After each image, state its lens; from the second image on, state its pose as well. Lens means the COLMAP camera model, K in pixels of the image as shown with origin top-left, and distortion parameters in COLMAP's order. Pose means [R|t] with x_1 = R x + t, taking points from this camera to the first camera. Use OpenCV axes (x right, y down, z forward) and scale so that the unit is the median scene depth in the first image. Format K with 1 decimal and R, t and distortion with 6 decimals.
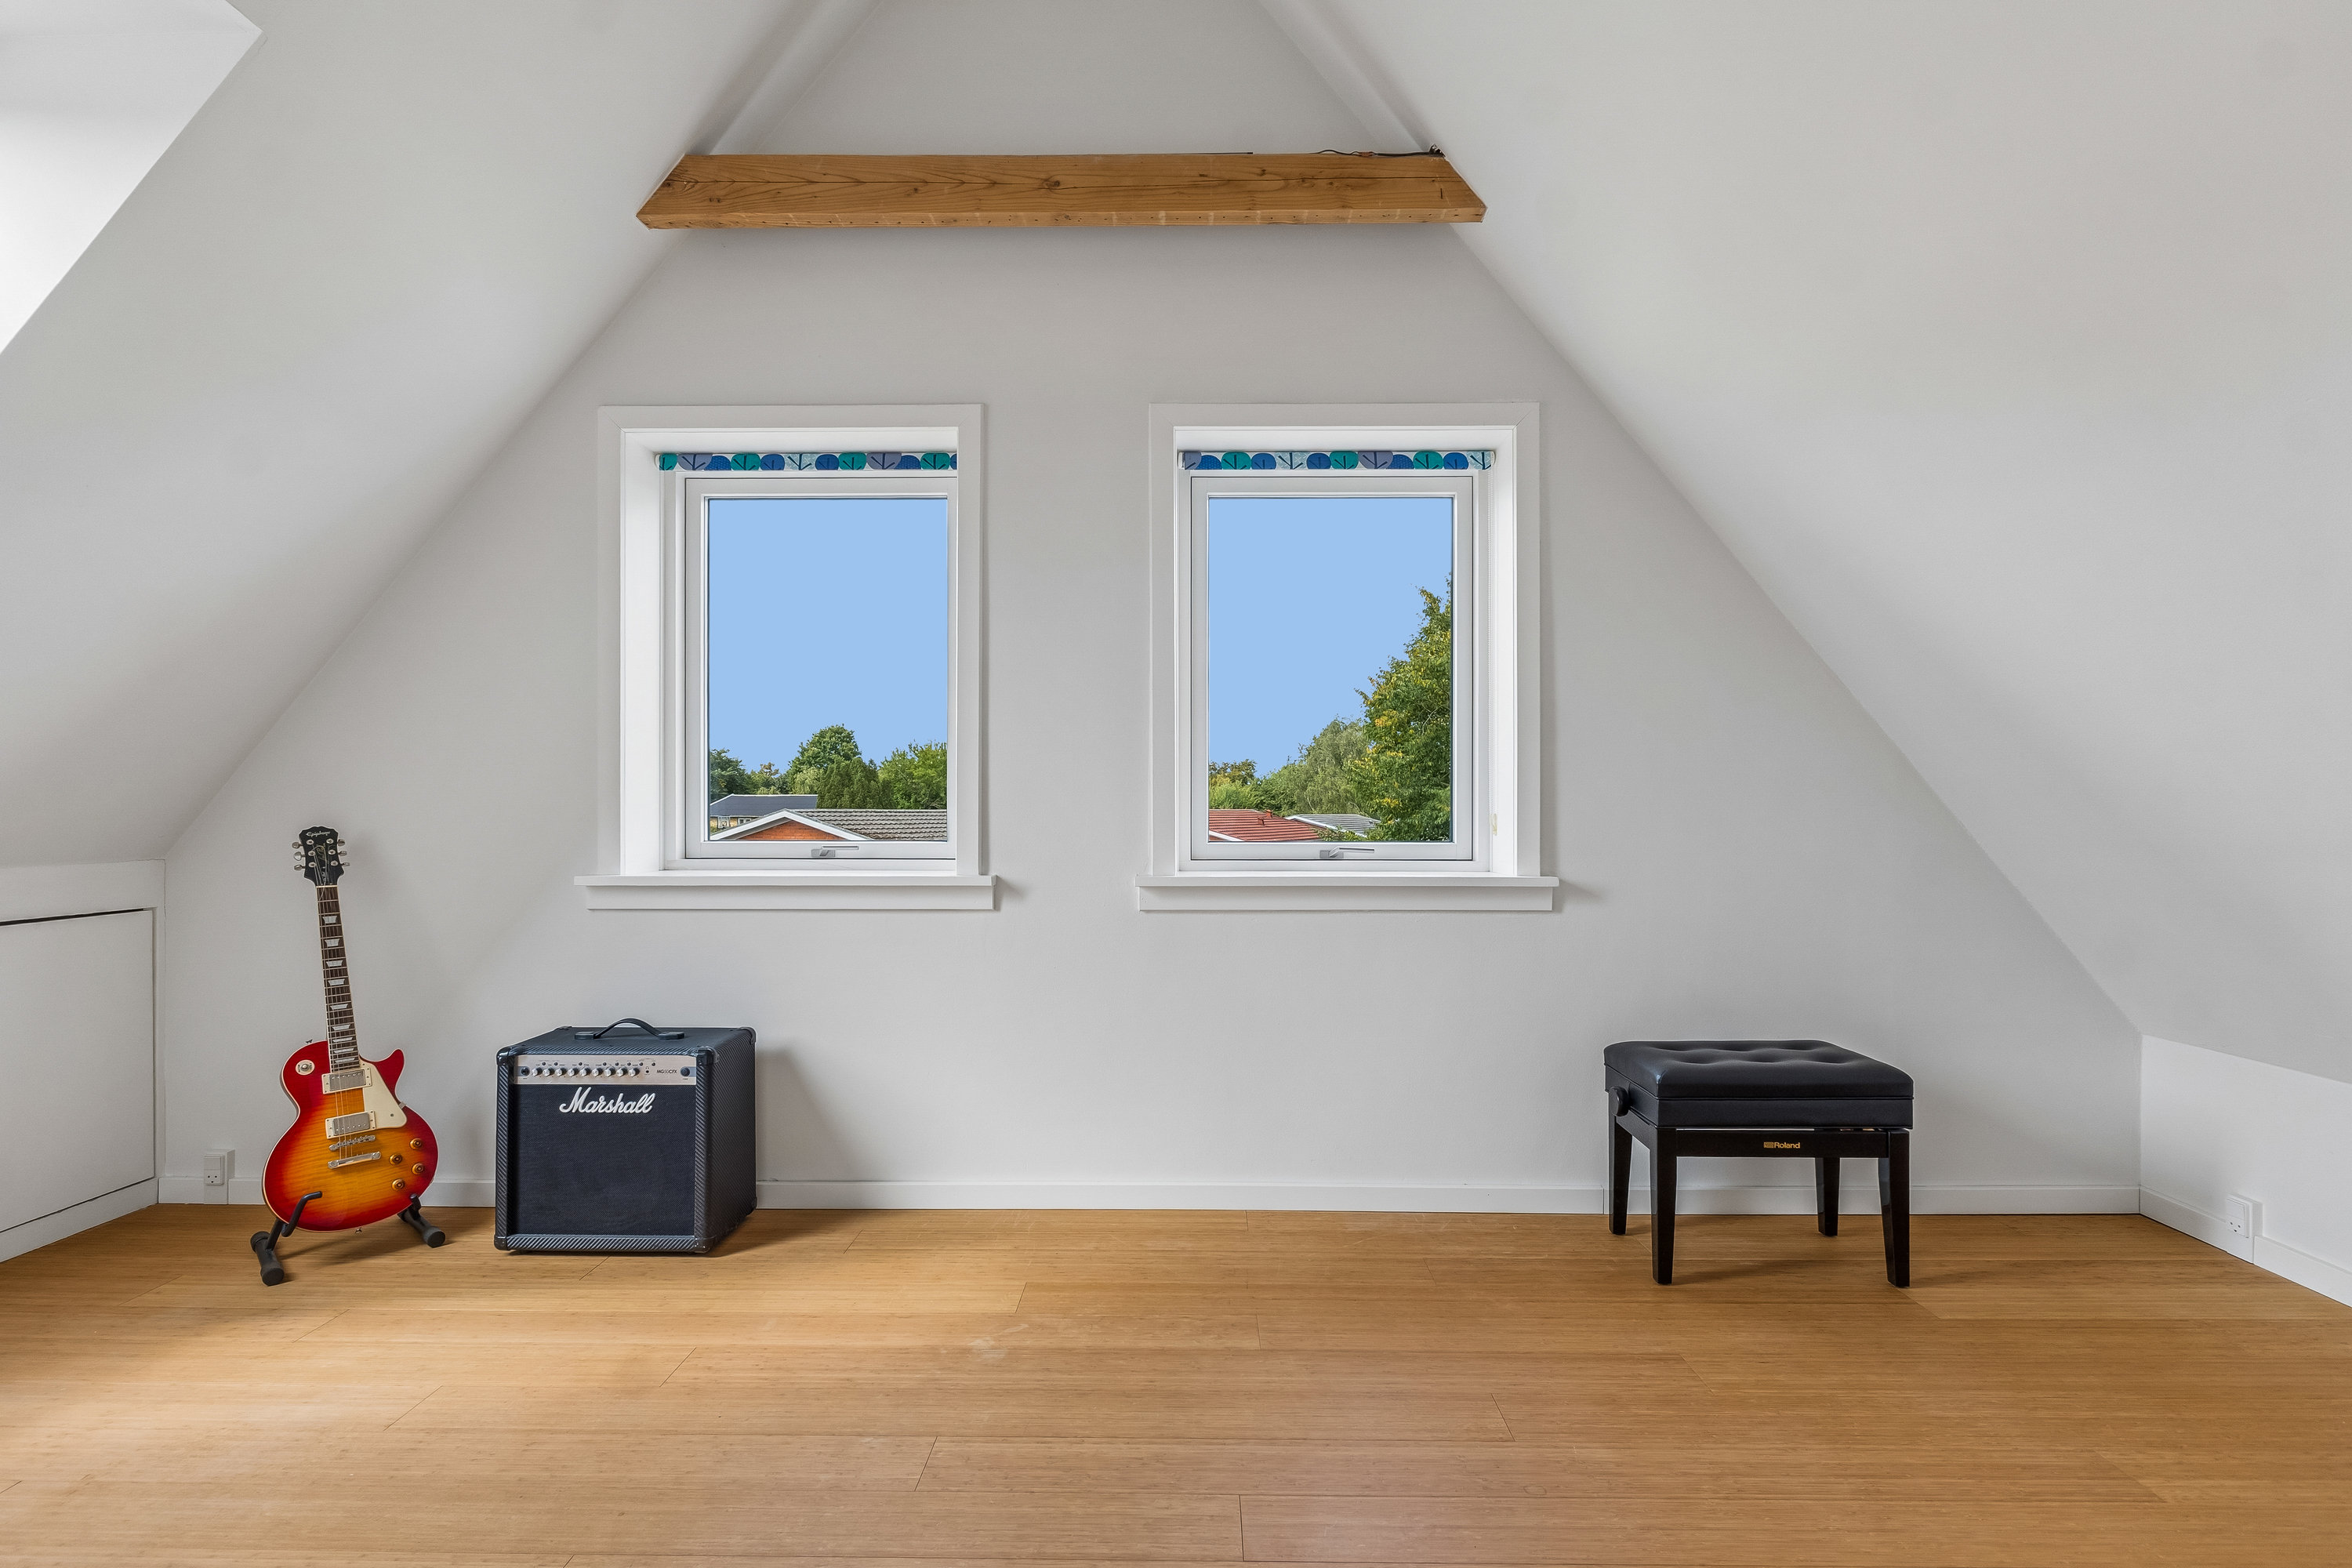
lens RADIAL K [[1150.4, 0, 1182.7], [0, 1150.4, 795.8], [0, 0, 1]] dist [-0.002096, -0.000397]
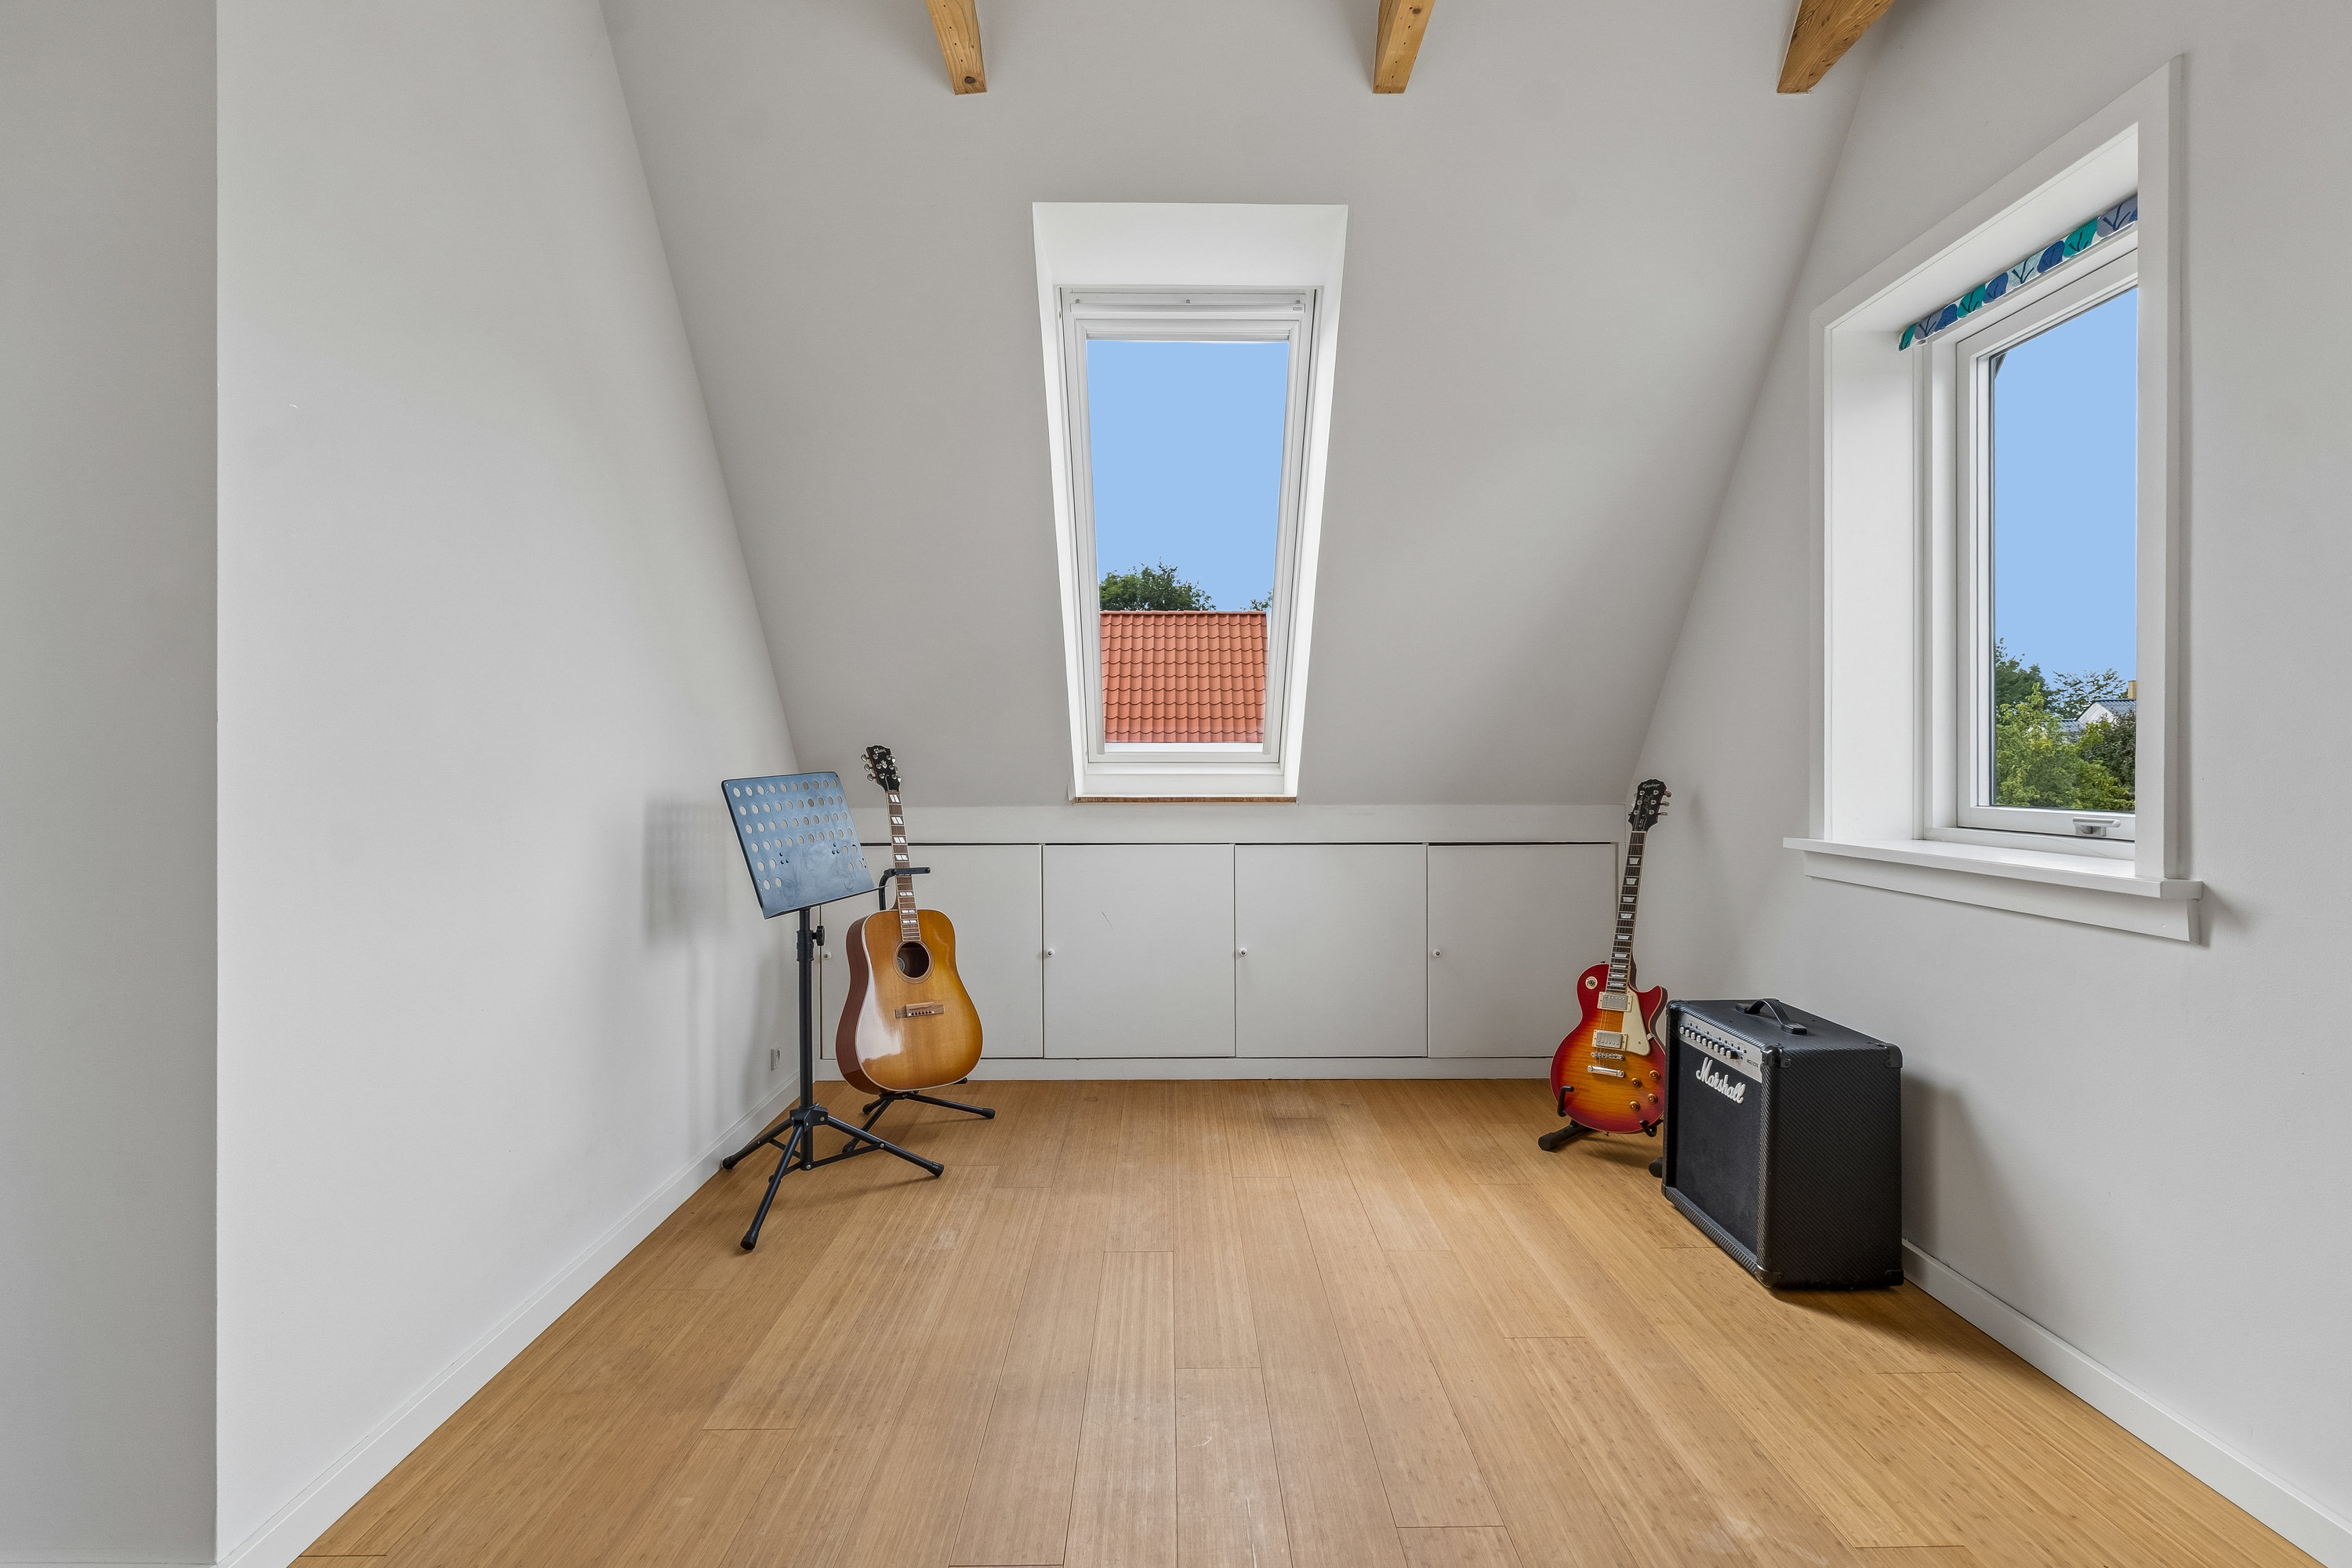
lens RADIAL K [[1211.8, 0, 1182.1], [0, 1211.8, 767.6], [0, 0, 1]] dist [-0.004494, -0.001591]
pose [[0.028615, 0.002489, -0.999587, 0.444359], [-0.002388, 0.999994, 0.002422, 0.014212], [0.999588, 0.002318, 0.028621, 0.526328]]
